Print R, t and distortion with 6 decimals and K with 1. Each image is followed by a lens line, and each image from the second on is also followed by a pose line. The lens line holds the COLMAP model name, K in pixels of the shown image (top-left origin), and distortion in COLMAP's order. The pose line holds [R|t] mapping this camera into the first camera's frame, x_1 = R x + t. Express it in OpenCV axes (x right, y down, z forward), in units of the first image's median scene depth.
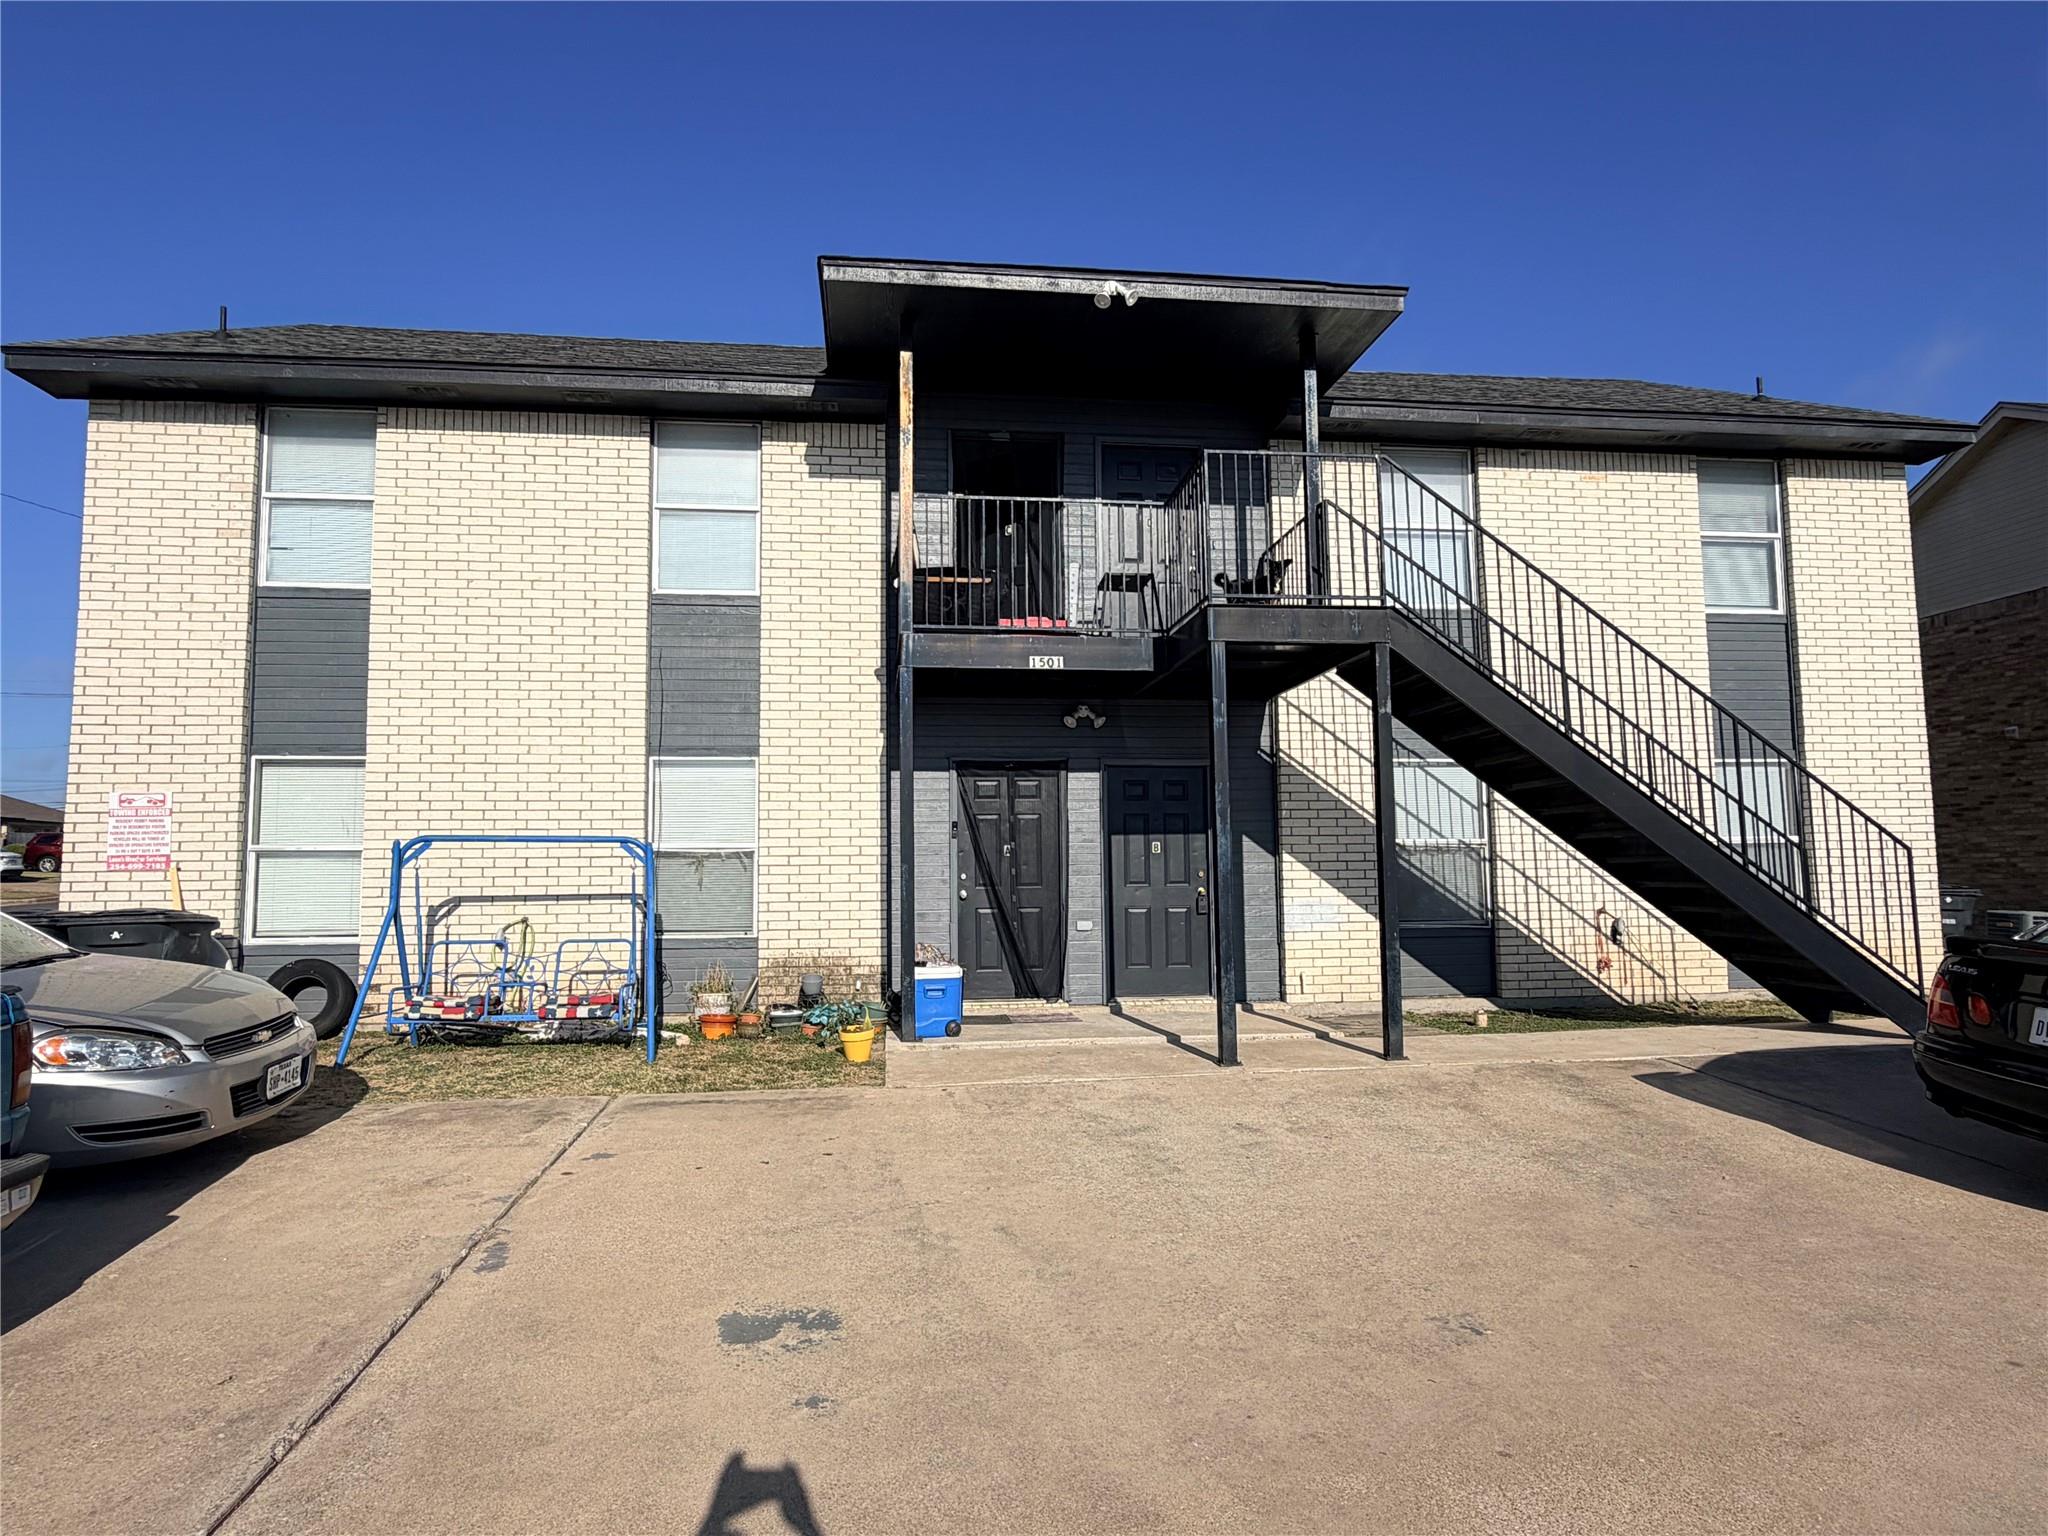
lens RADIAL K [[1199.8, 0, 1022.4], [0, 1199.8, 769.1], [0, 0, 1]] dist [0.003364, -0.000703]
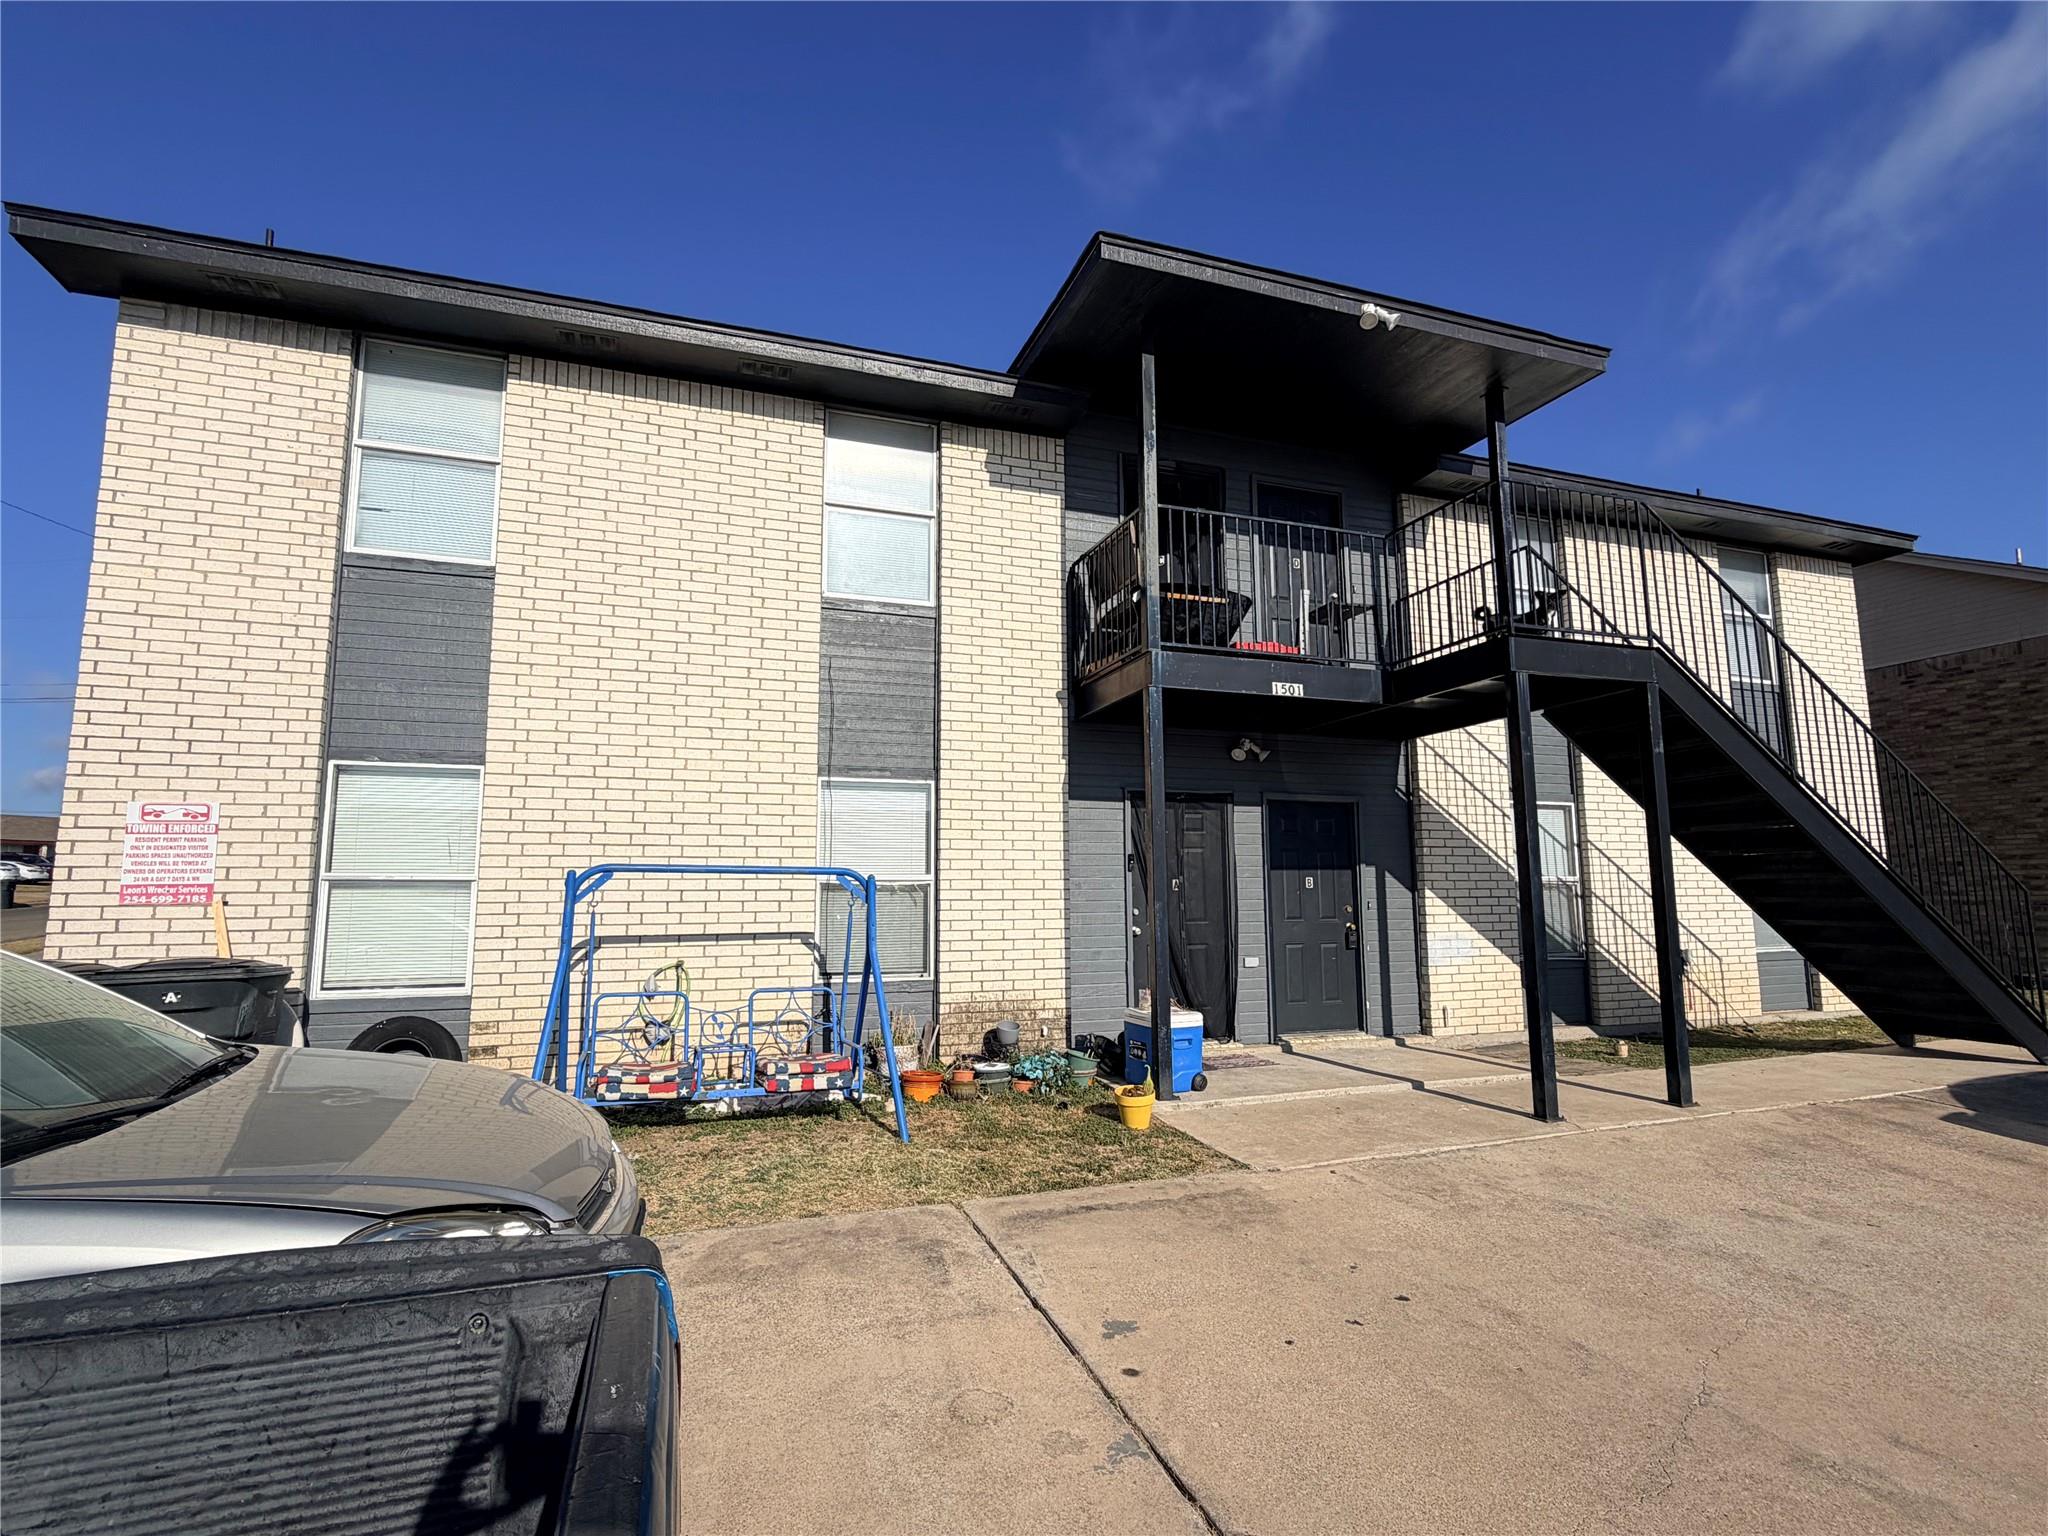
lens RADIAL K [[992.7, 0, 1028.0], [0, 992.7, 766.5], [0, 0, 1]] dist [0.001443, -0.000366]
pose [[0.977149, 0.032400, 0.210072, -0.317139], [-0.024000, 0.998812, -0.042415, 0.009755], [-0.211197, 0.036404, 0.976765, 0.249840]]
